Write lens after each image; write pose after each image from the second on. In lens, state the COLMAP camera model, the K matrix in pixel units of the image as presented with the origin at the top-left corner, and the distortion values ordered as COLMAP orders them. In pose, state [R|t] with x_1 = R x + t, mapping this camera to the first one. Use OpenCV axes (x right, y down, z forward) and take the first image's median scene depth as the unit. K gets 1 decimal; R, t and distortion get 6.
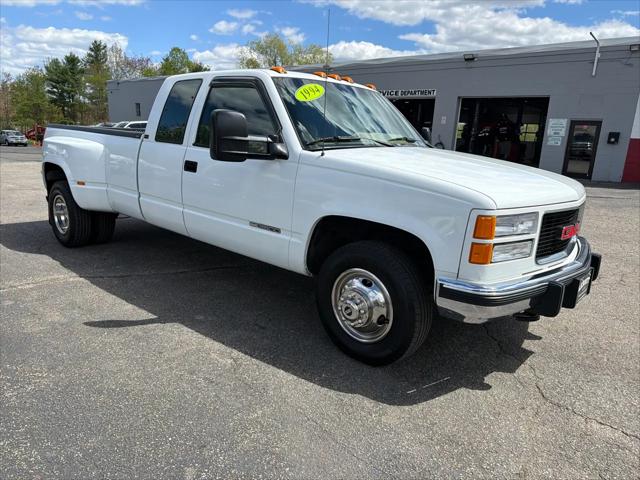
lens RADIAL K [[457.1, 0, 319.0], [0, 457.1, 239.3], [0, 0, 1]] dist [0.031351, -0.024363]
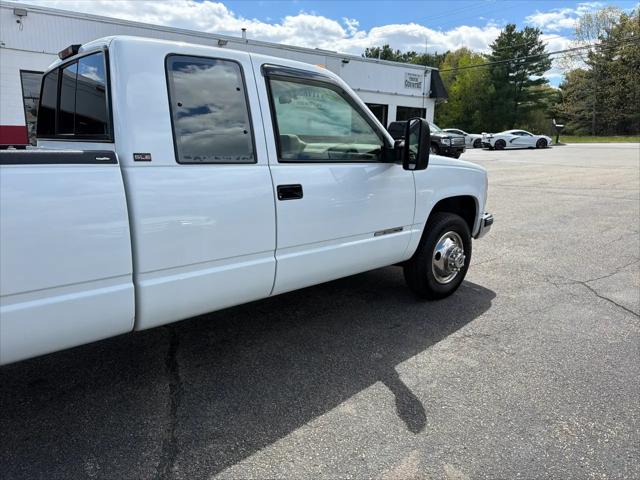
lens RADIAL K [[457.1, 0, 316.2], [0, 457.1, 241.1], [0, 0, 1]] dist [0.031351, -0.024363]
pose [[0.106339, -0.263880, 0.958676, -1.169074], [0.219672, 0.946554, 0.236176, -0.295301], [-0.969761, 0.185479, 0.158623, 1.044249]]
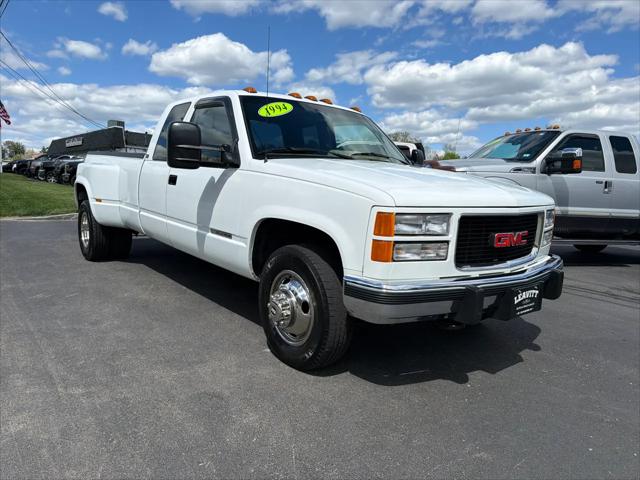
lens RADIAL K [[457.1, 0, 321.0], [0, 457.1, 240.6], [0, 0, 1]] dist [0.031351, -0.024363]
pose [[0.988250, 0.026595, -0.150515, 0.279430], [-0.039848, 0.995521, -0.085728, 0.074469], [0.147561, 0.090718, 0.984884, 0.002506]]
